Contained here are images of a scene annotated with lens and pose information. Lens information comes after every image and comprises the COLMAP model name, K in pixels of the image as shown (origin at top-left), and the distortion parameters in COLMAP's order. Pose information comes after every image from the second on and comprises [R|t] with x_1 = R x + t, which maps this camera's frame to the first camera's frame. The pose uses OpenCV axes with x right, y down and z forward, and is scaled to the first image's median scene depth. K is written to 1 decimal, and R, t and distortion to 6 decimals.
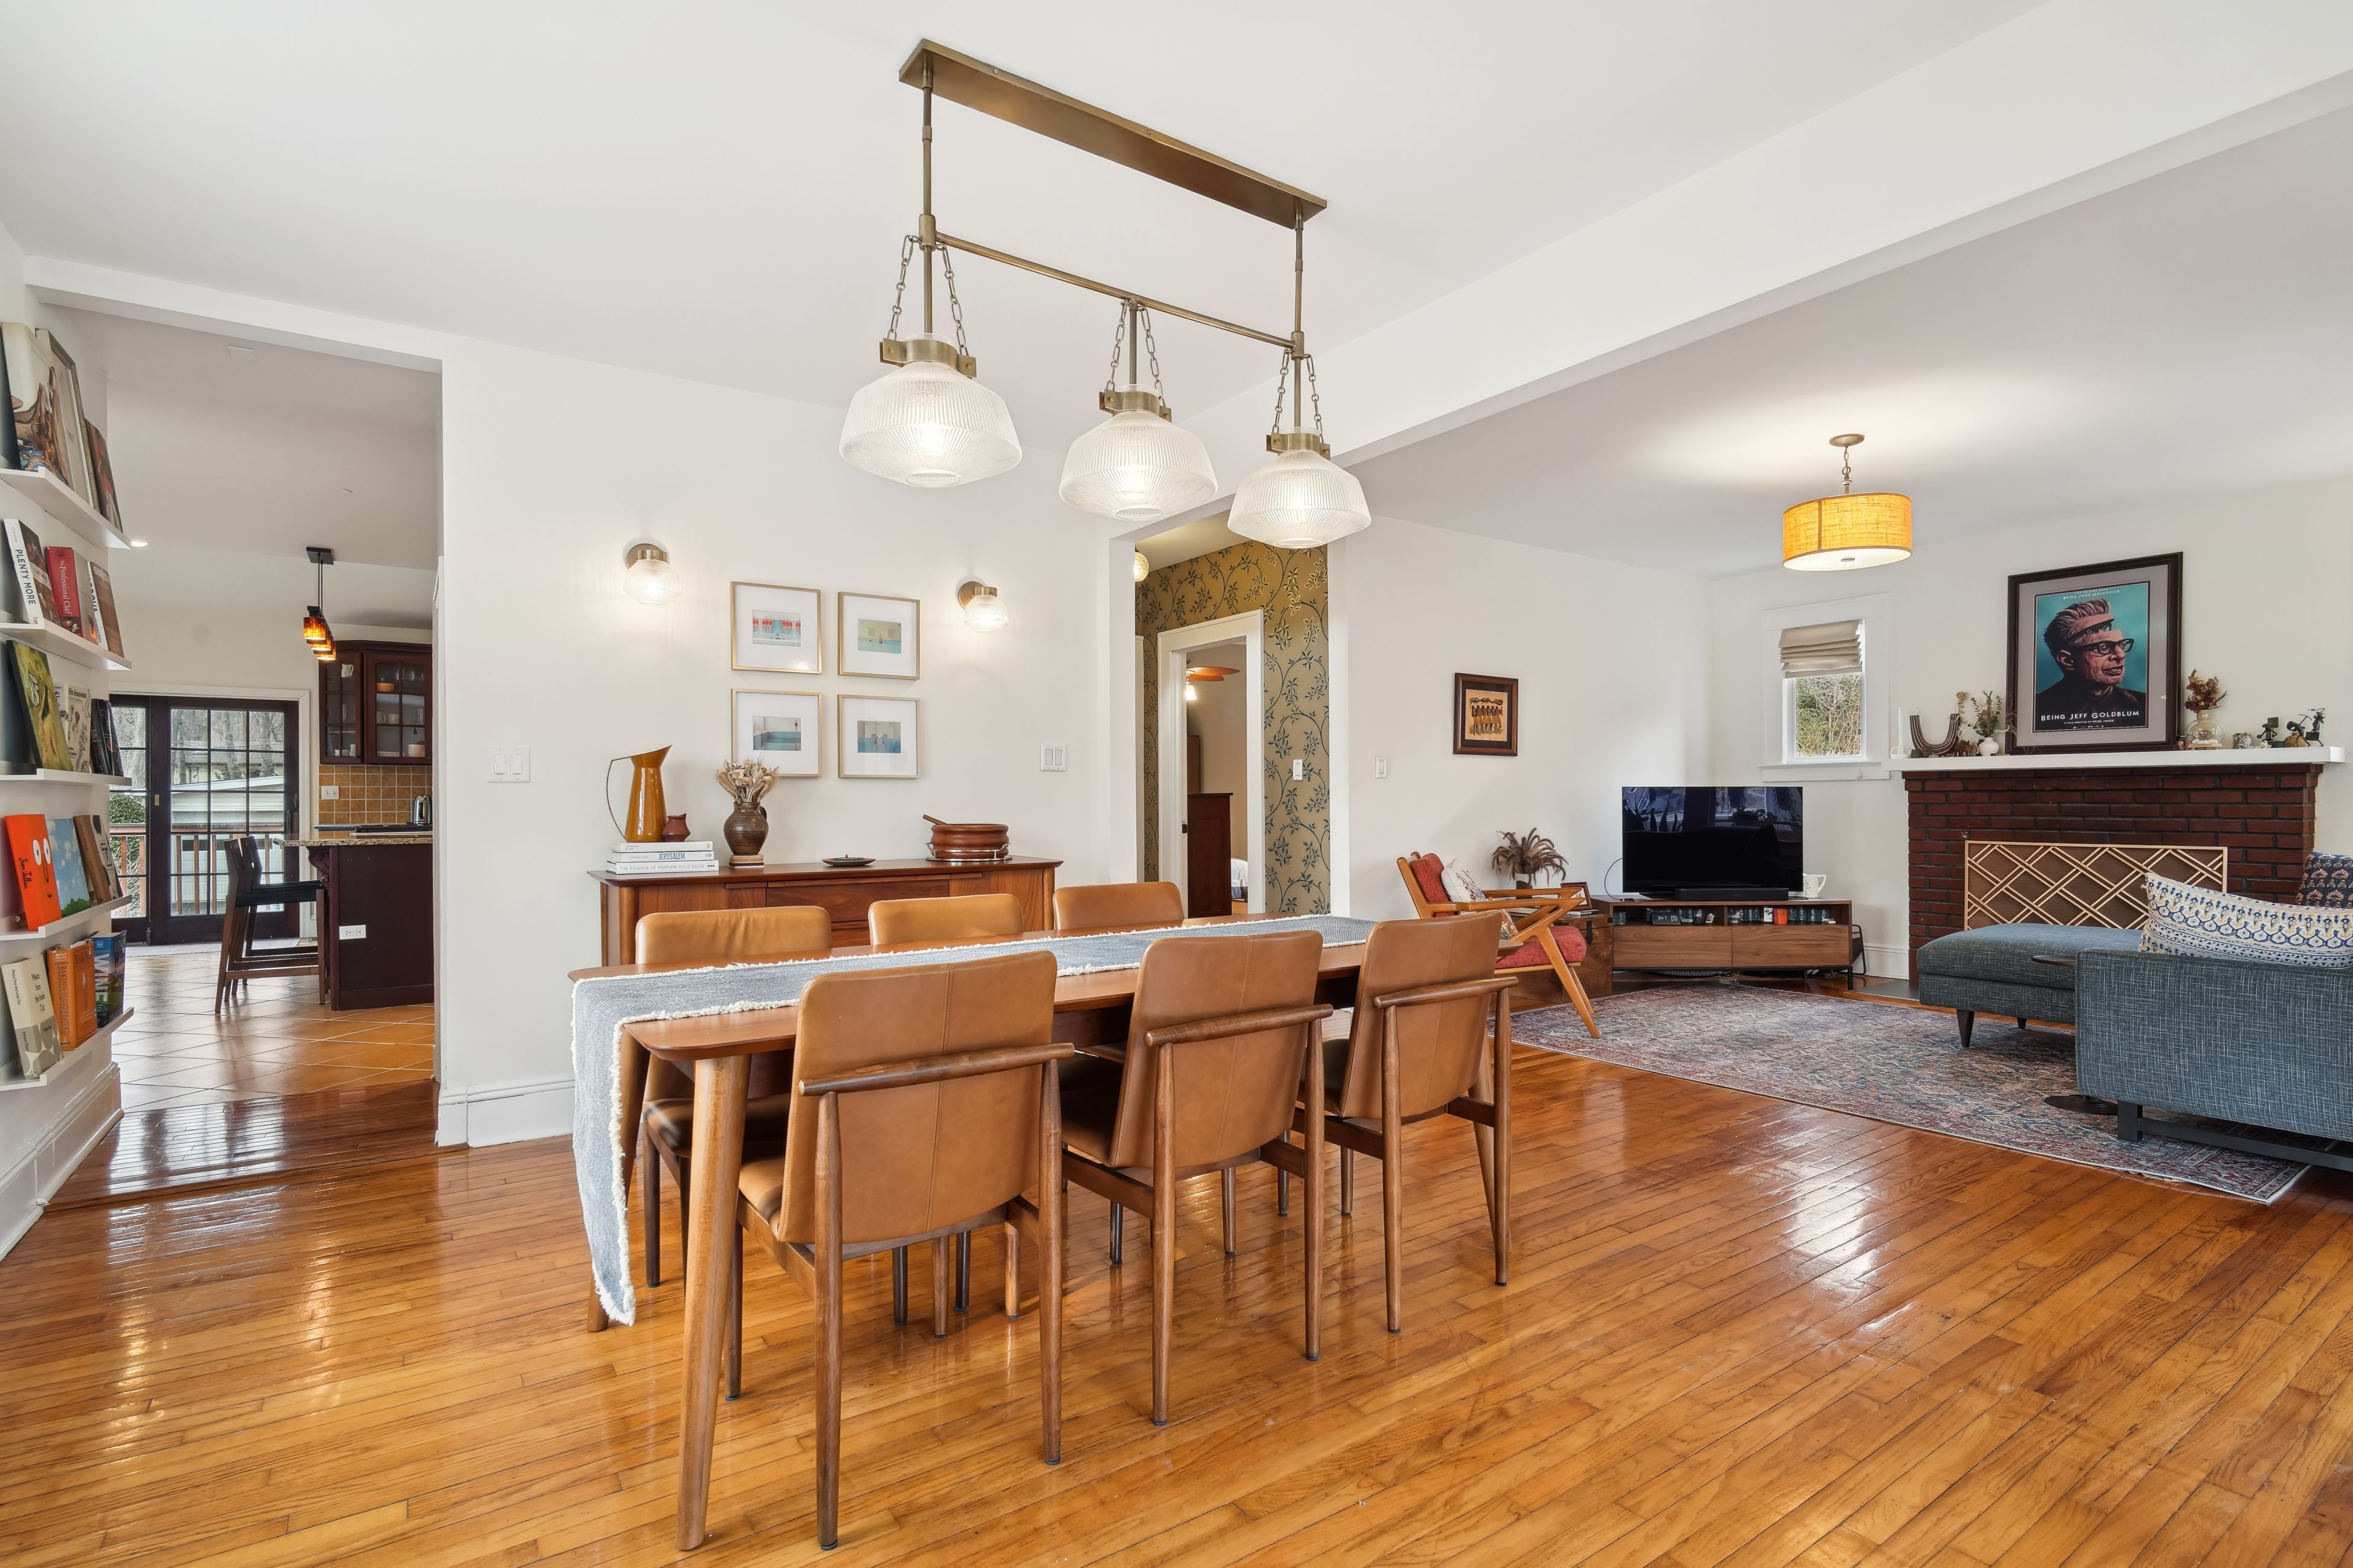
lens RADIAL K [[1125.9, 0, 1176.5], [0, 1125.9, 784.0], [0, 0, 1]] dist [0.002437, -0.000243]
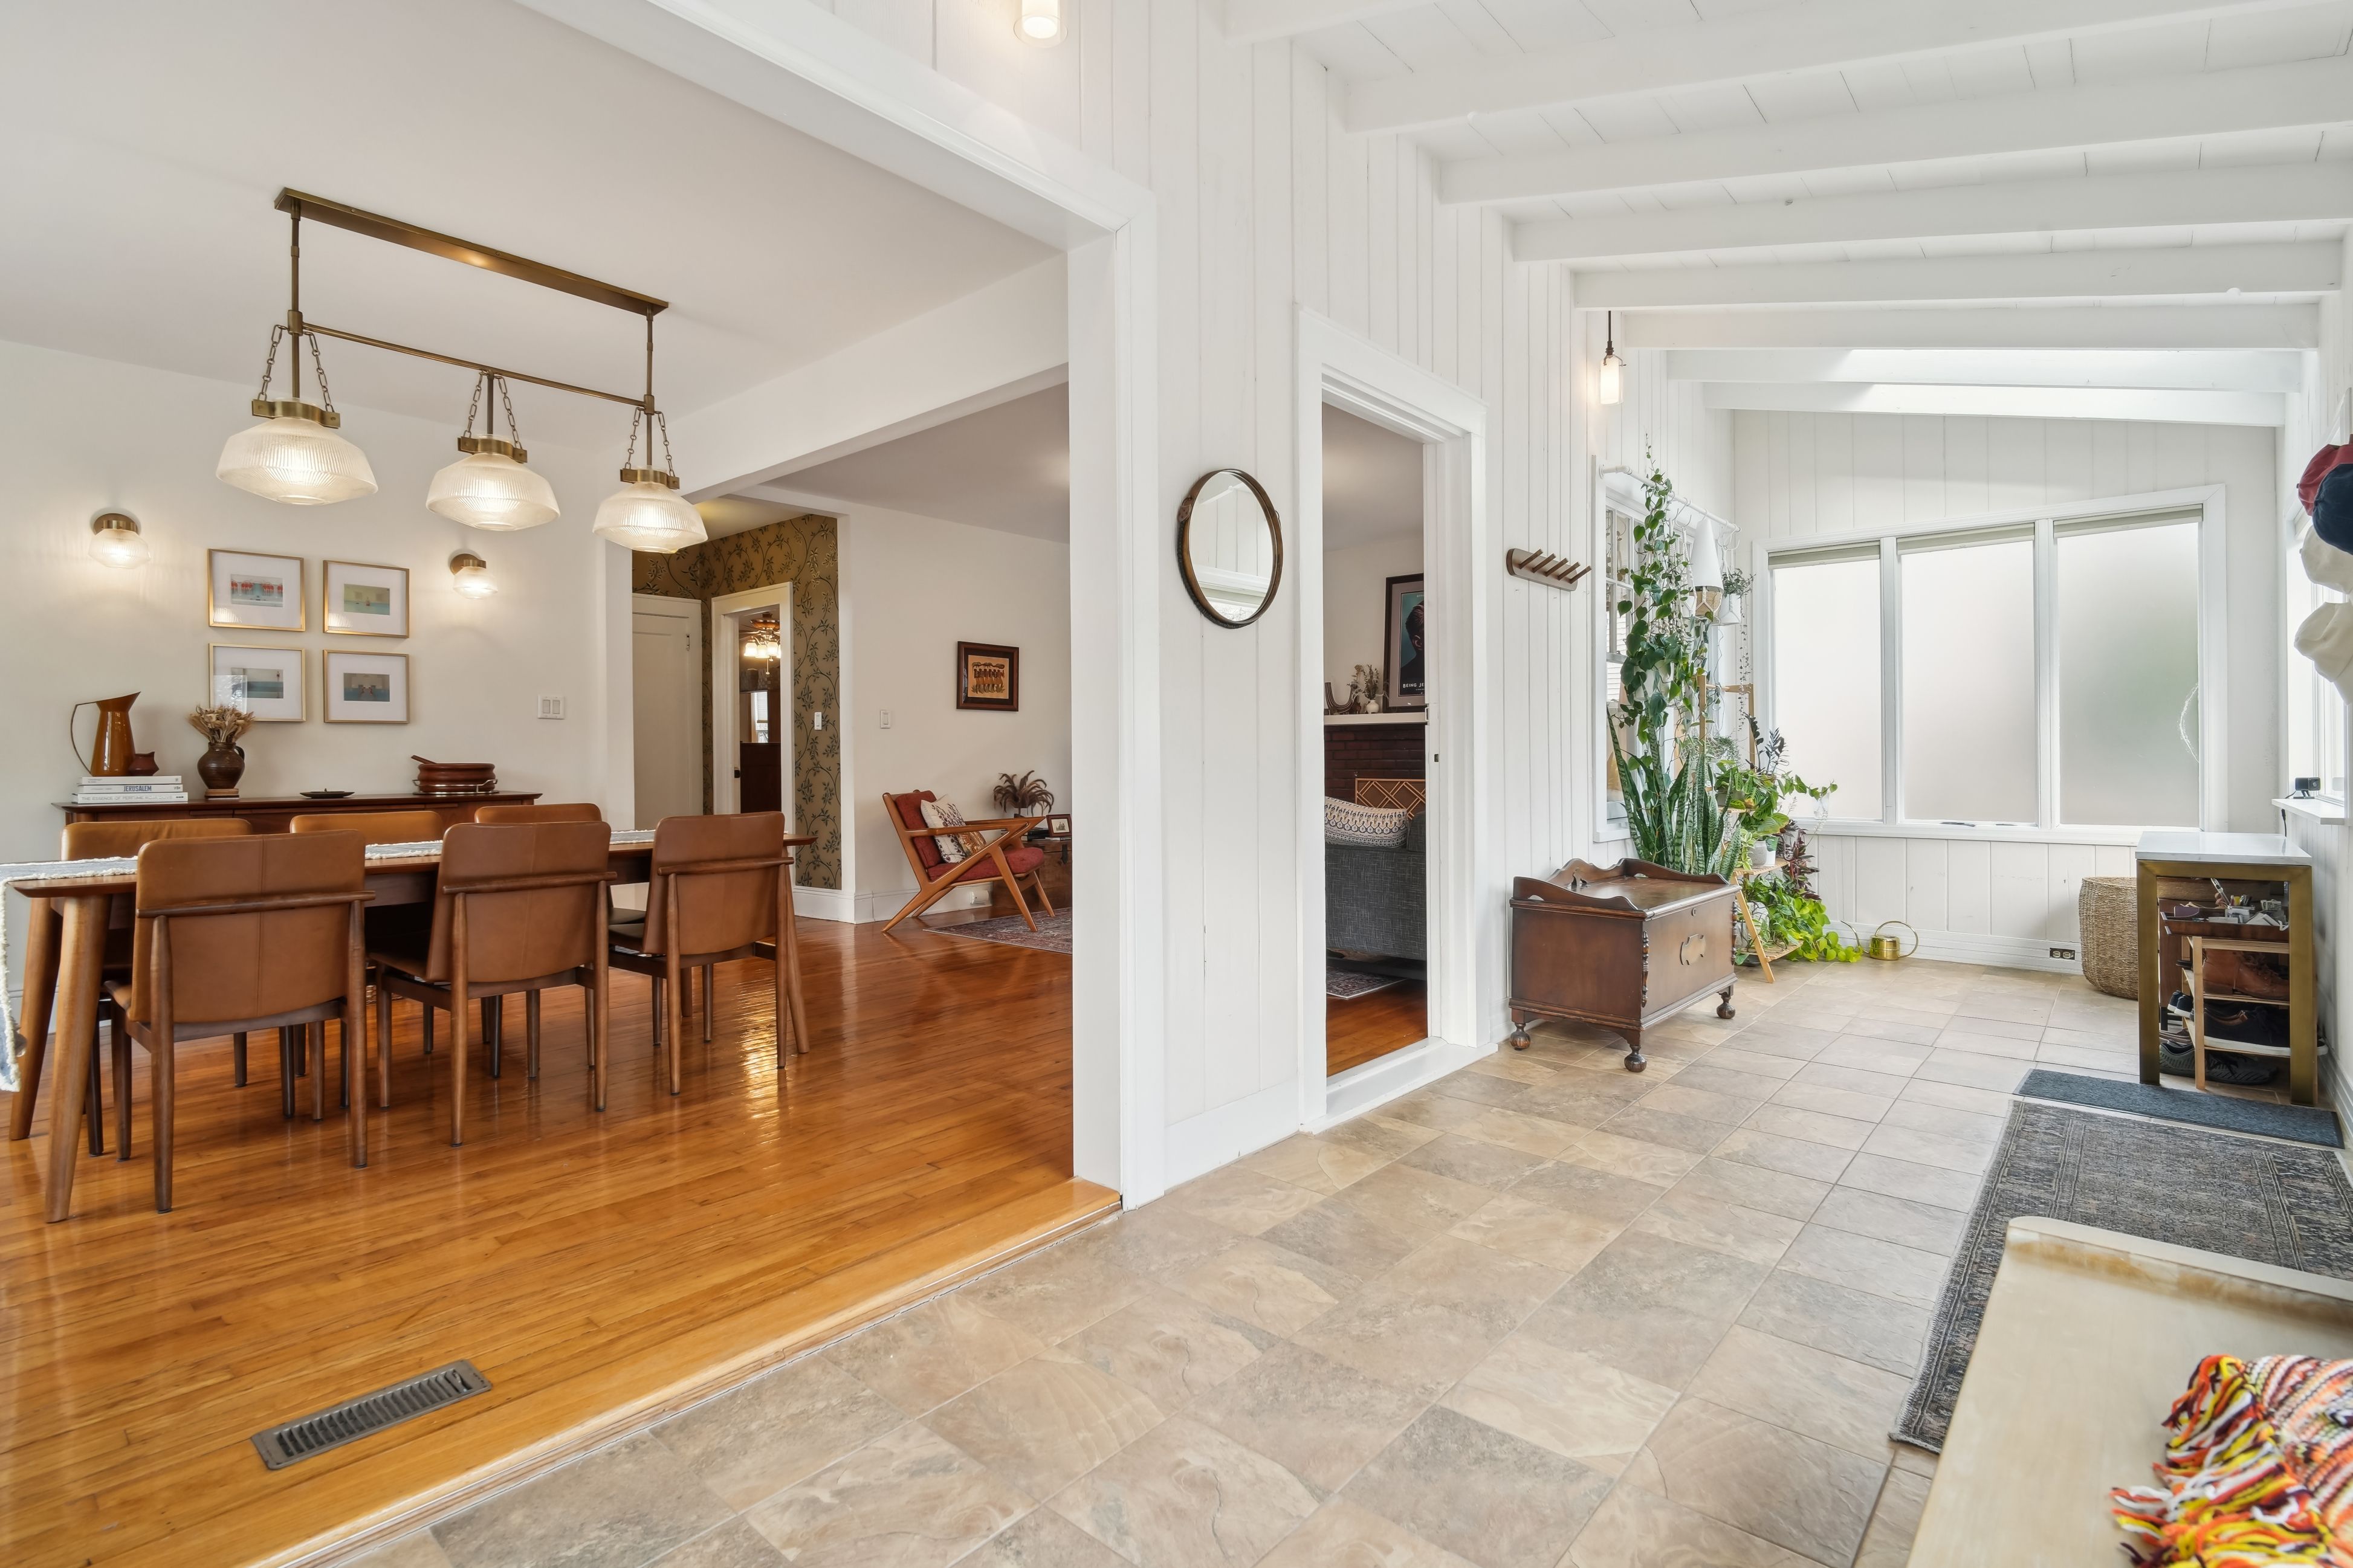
lens RADIAL K [[1121.3, 0, 1175.7], [0, 1121.3, 756.5], [0, 0, 1]] dist [0.001714, -0.007557]
pose [[0.968317, -0.001211, 0.249723, 0.216818], [-0.001983, 0.999919, 0.012539, 0.011029], [-0.249718, -0.012637, 0.968236, -0.272522]]
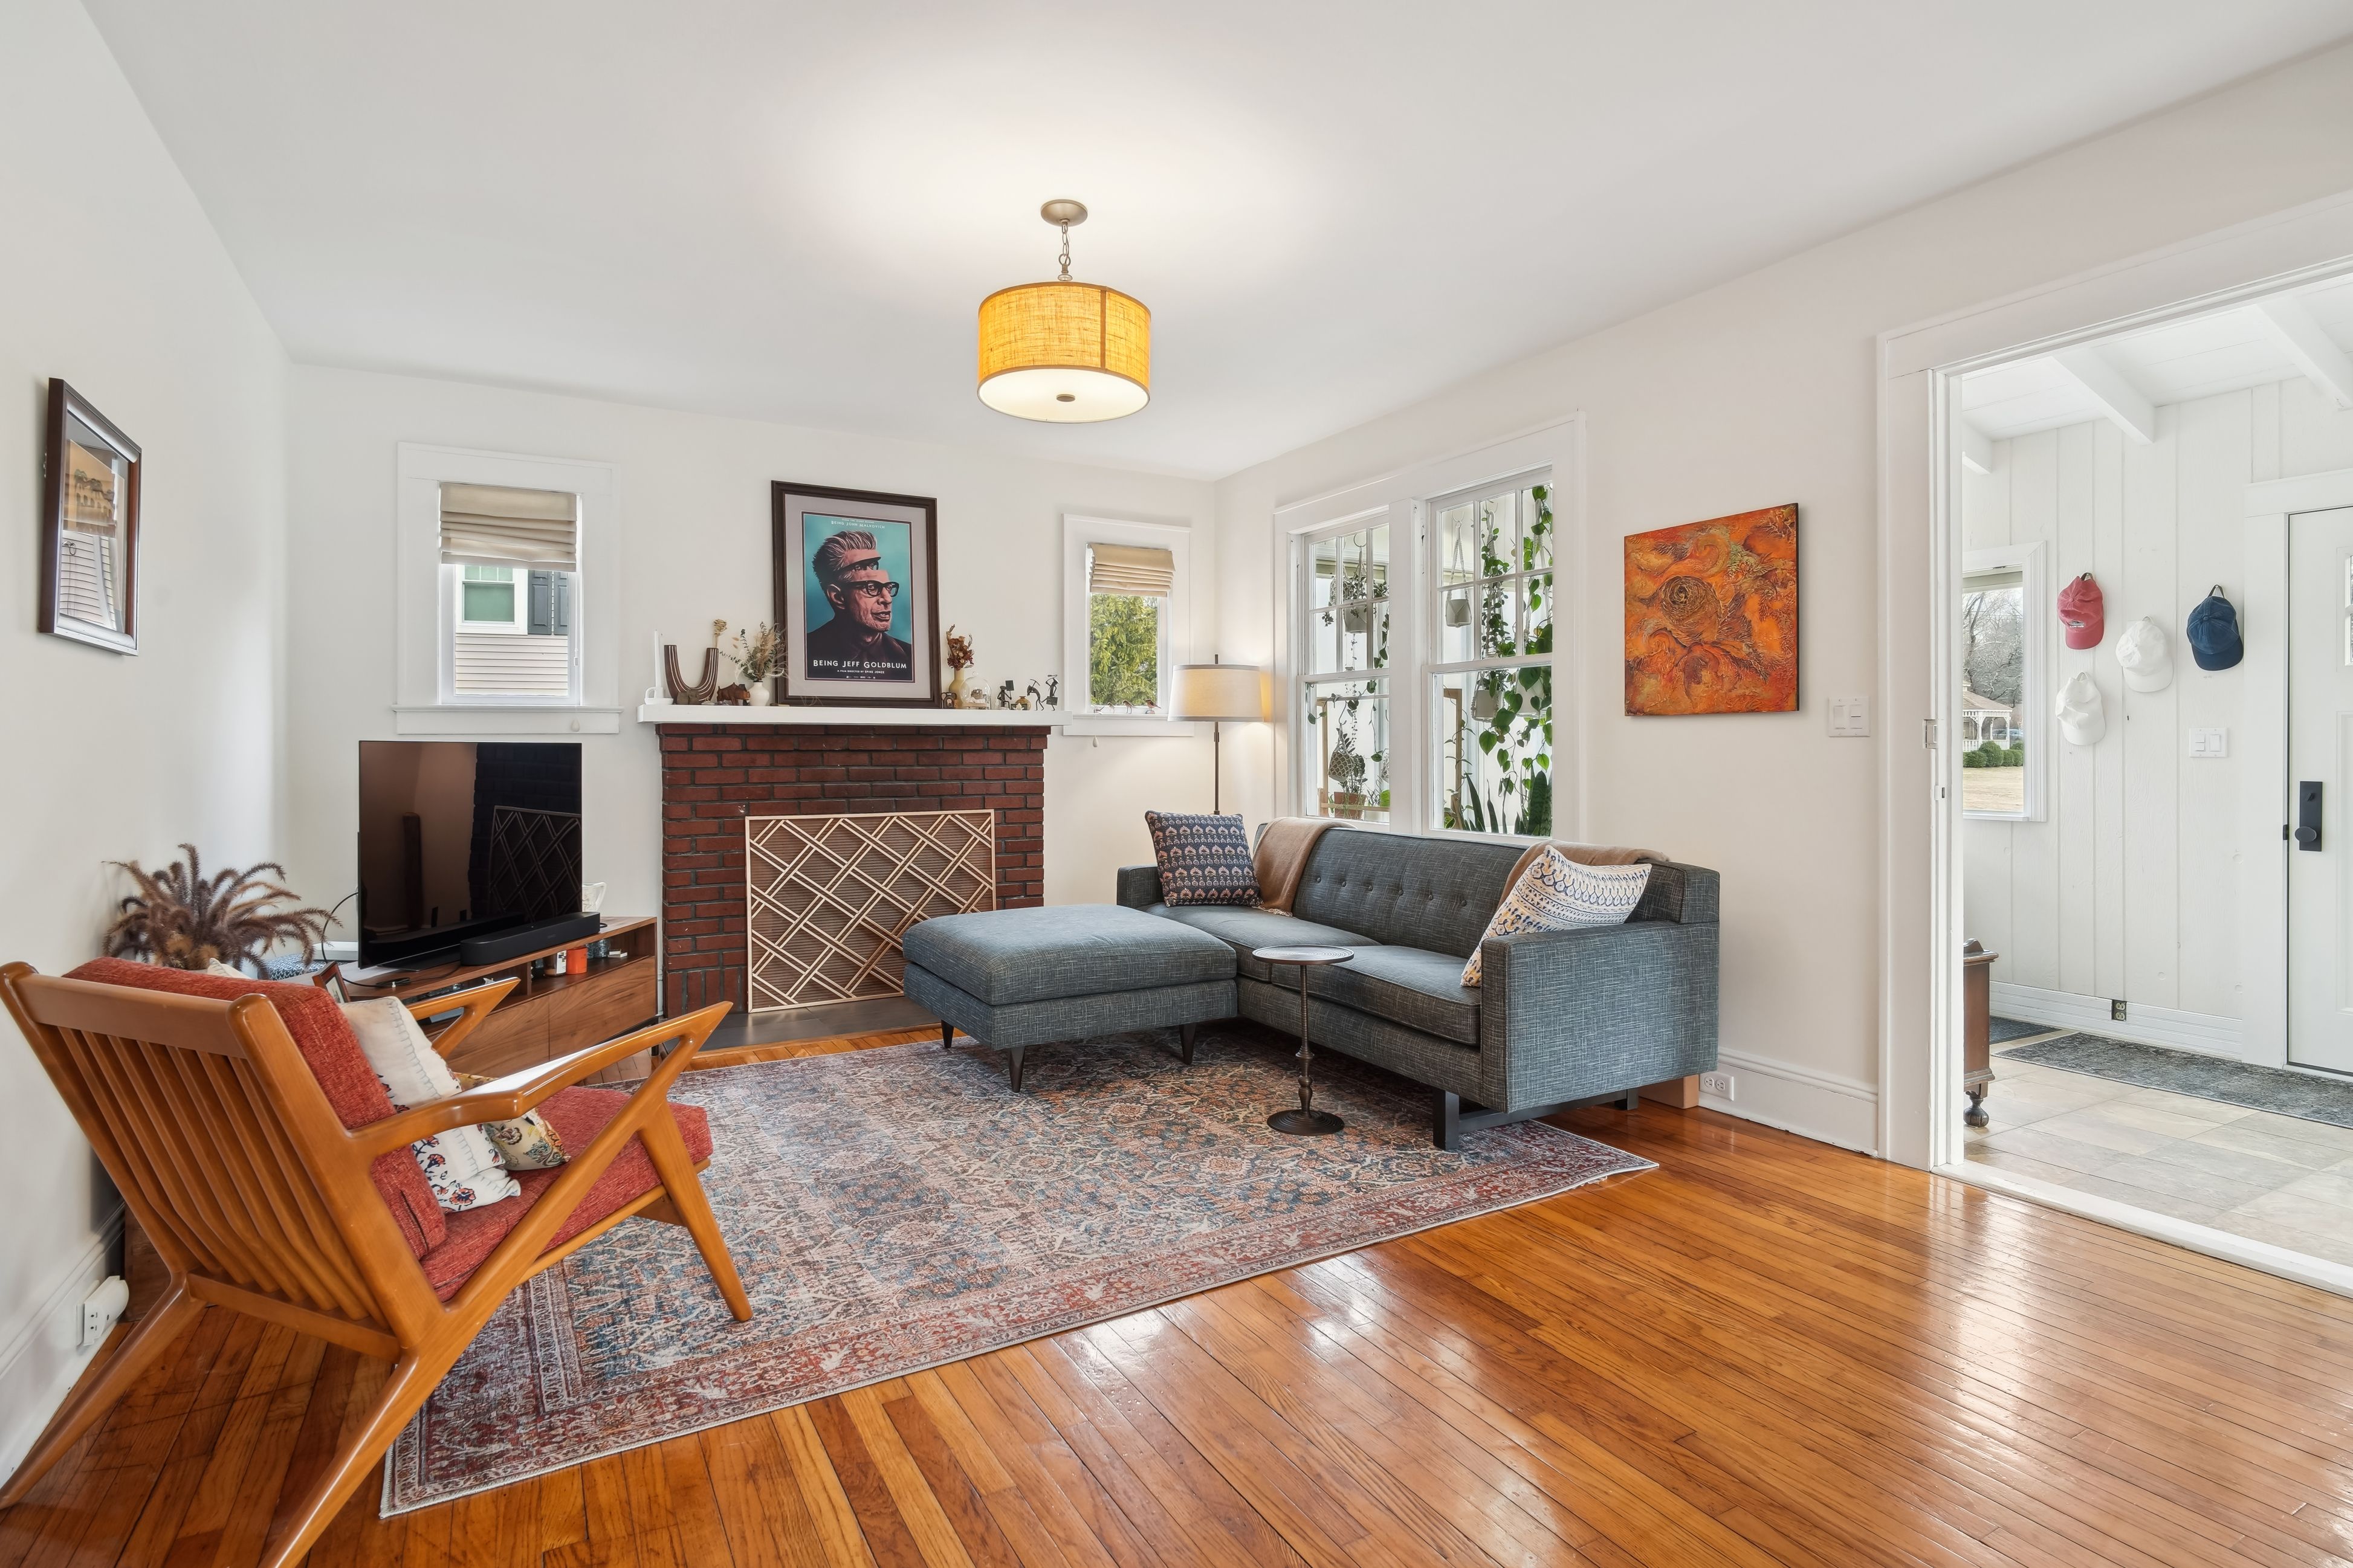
lens RADIAL K [[1159.6, 0, 1171.0], [0, 1159.6, 754.9], [0, 0, 1]] dist [-0.002523, -0.000064]
pose [[0.087149, -0.005964, 0.996177, -0.066495], [-0.012883, 0.999892, 0.007113, -0.000821], [-0.996112, -0.013454, 0.087063, 0.824509]]
